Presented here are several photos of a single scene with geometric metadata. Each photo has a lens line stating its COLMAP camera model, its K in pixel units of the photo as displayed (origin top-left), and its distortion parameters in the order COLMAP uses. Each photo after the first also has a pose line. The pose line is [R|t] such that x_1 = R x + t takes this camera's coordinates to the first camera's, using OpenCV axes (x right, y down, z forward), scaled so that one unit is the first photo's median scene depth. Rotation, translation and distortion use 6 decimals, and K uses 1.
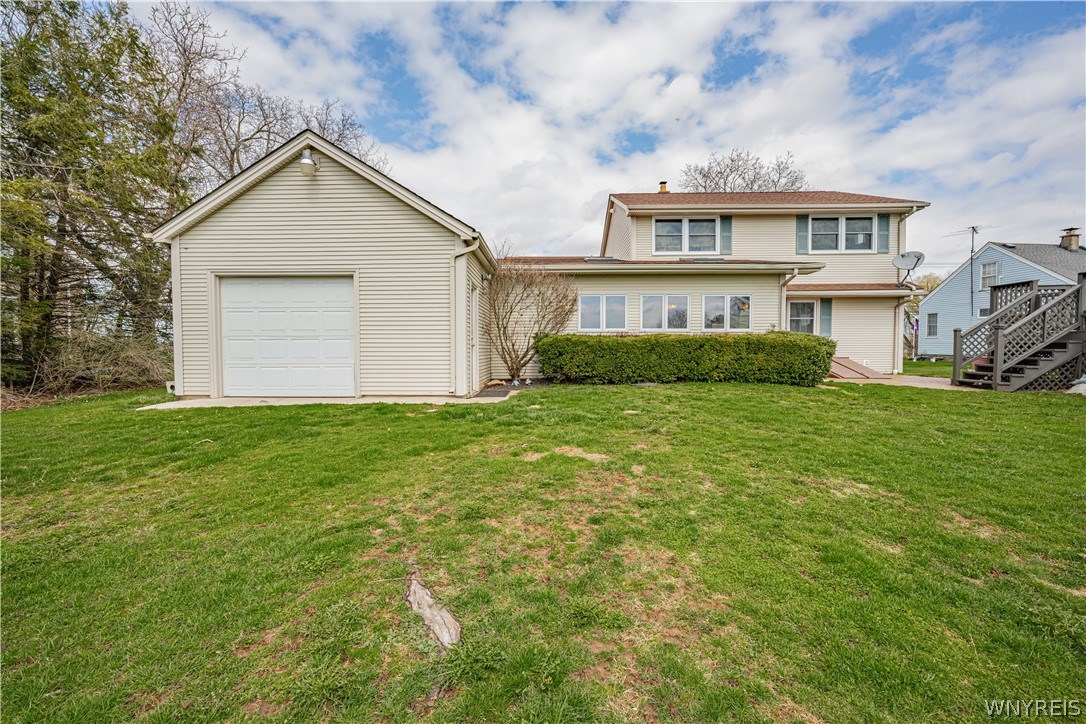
lens RADIAL K [[448.3, 0, 542.3], [0, 448.3, 361.6], [0, 0, 1]] dist [-0.000349, 0.000240]
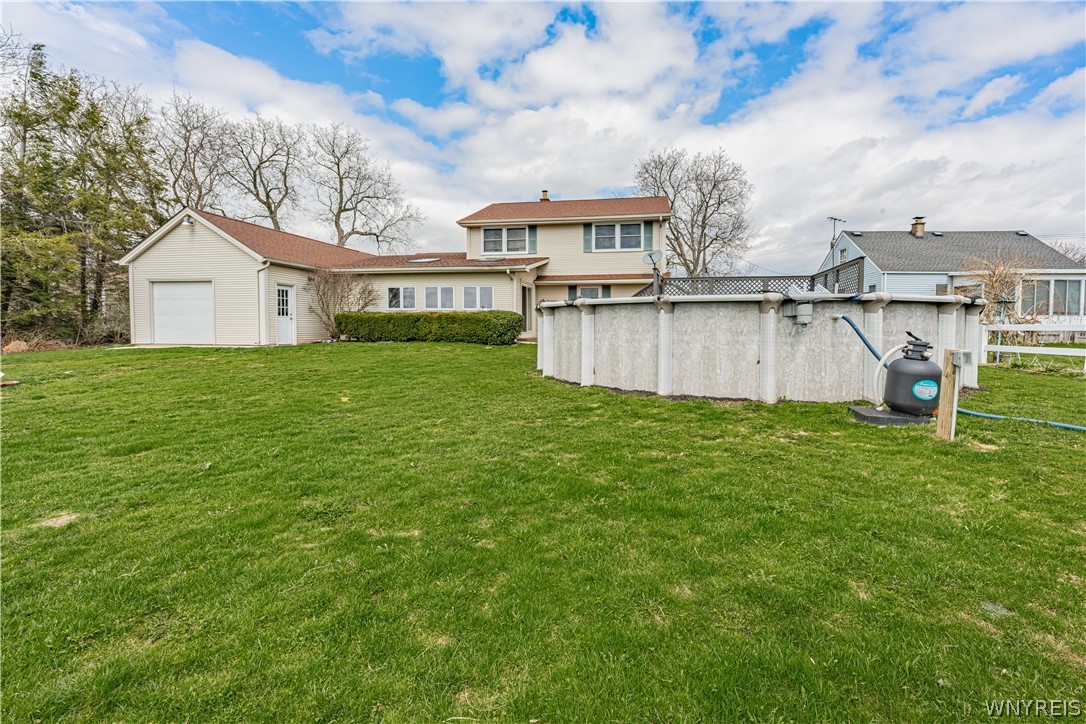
lens RADIAL K [[448.3, 0, 551.9], [0, 448.3, 336.3], [0, 0, 1]] dist [-0.000349, 0.000240]
pose [[0.992075, 0.007902, -0.125395, 0.644865], [-0.008040, 0.999968, -0.000592, 0.015834], [0.125386, 0.001596, 0.992107, -0.362496]]
